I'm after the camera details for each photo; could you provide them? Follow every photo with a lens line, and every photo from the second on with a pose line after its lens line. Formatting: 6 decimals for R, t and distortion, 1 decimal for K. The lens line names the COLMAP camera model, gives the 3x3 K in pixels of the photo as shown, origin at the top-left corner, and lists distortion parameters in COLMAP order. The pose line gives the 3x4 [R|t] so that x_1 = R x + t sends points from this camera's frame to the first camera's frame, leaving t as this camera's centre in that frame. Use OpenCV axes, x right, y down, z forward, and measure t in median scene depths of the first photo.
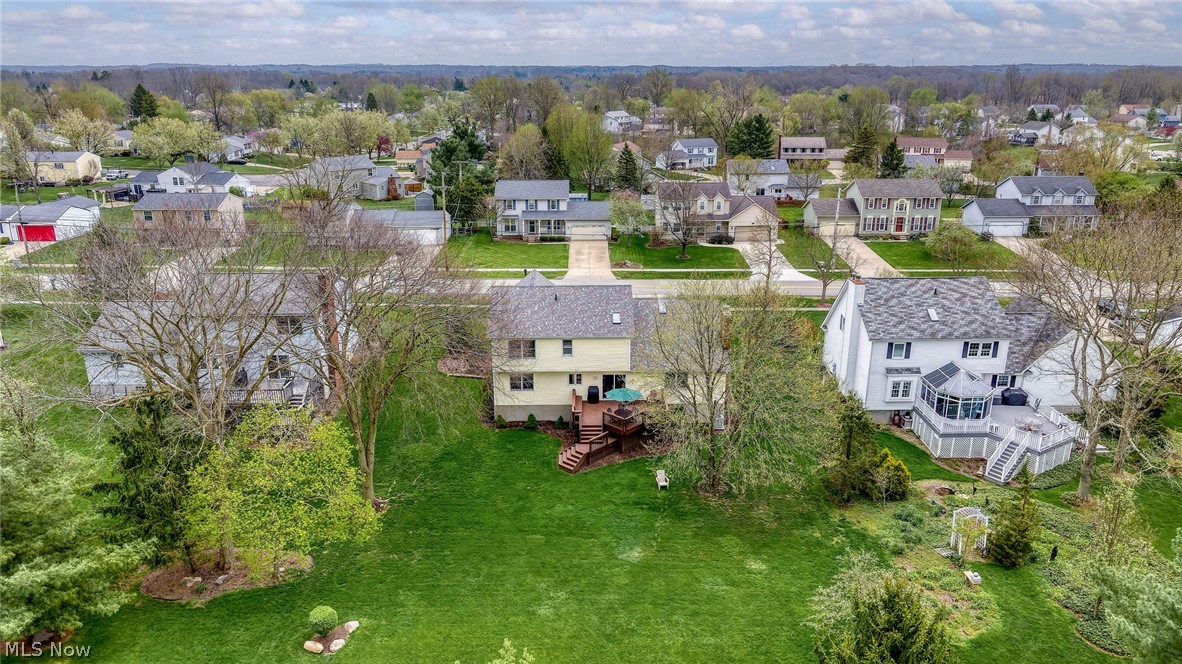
lens RADIAL K [[826.2, 0, 591.7], [0, 826.2, 330.8], [0, 0, 1]] dist [0.003616, 0.003257]
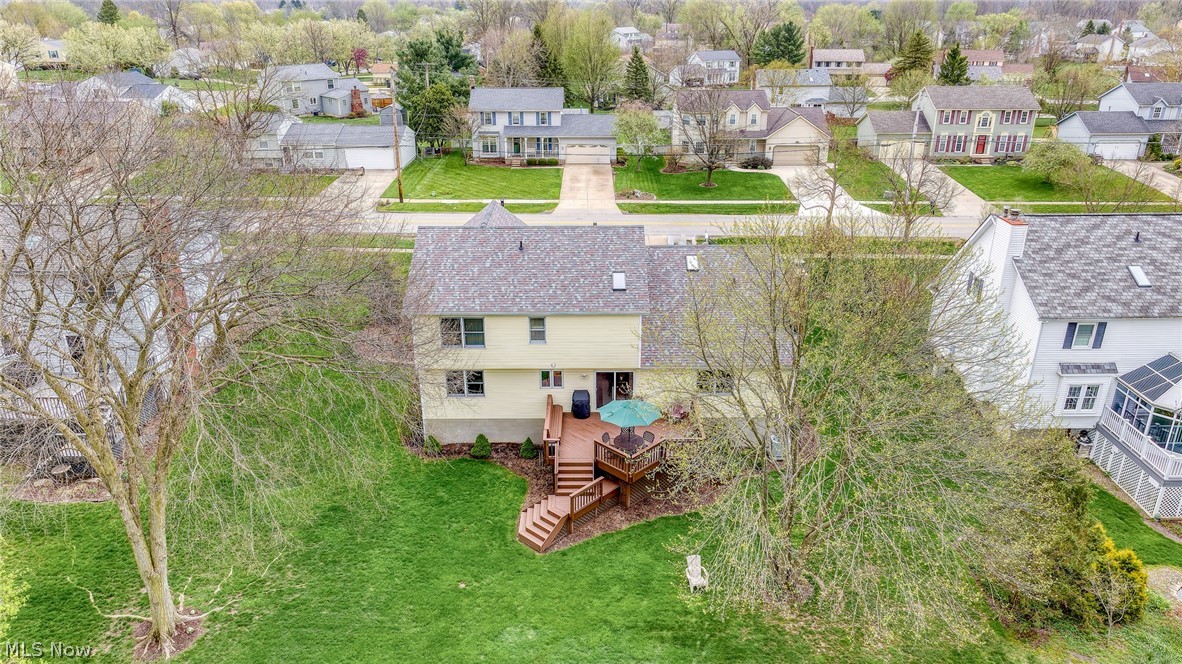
lens RADIAL K [[826.2, 0, 588.3], [0, 826.2, 330.8], [0, 0, 1]] dist [0.003616, 0.003257]
pose [[0.999904, 0.003619, -0.013379, 0.008757], [-0.002531, 0.996753, 0.080482, -0.015315], [0.013627, -0.080440, 0.996666, 0.217381]]
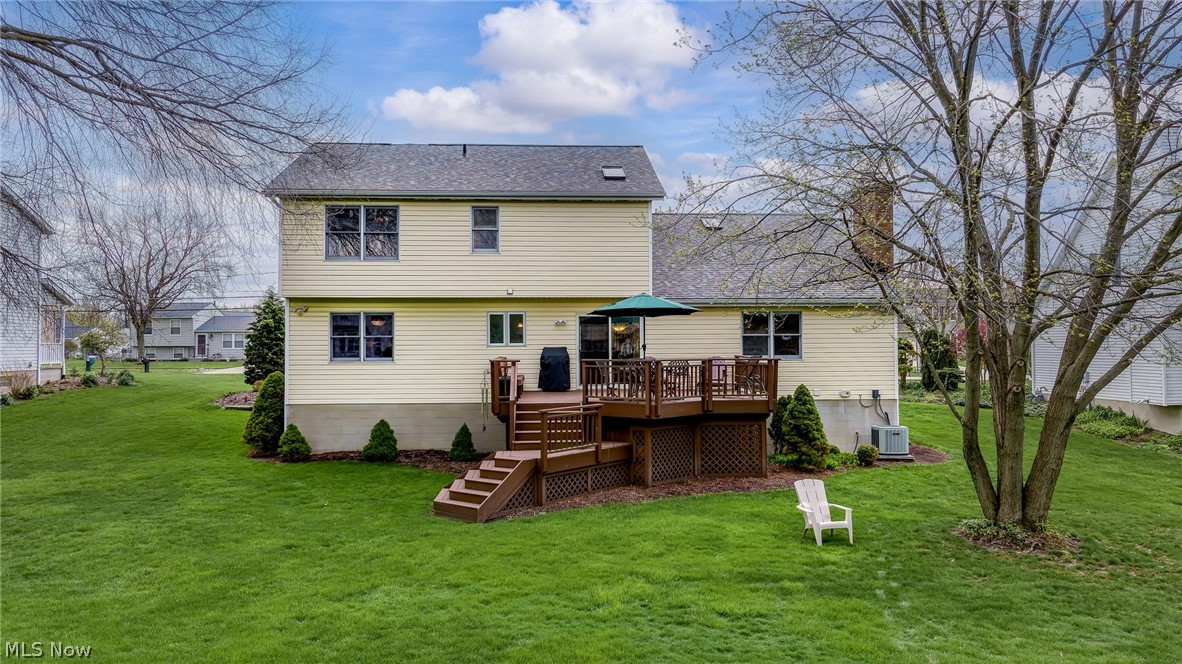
lens RADIAL K [[826.2, 0, 587.5], [0, 826.2, 331.3], [0, 0, 1]] dist [0.003616, 0.003257]
pose [[0.999239, 0.000407, 0.039014, 0.001258], [0.012241, 0.946186, -0.323391, 0.101914], [-0.037046, 0.323622, 0.945461, 0.361263]]
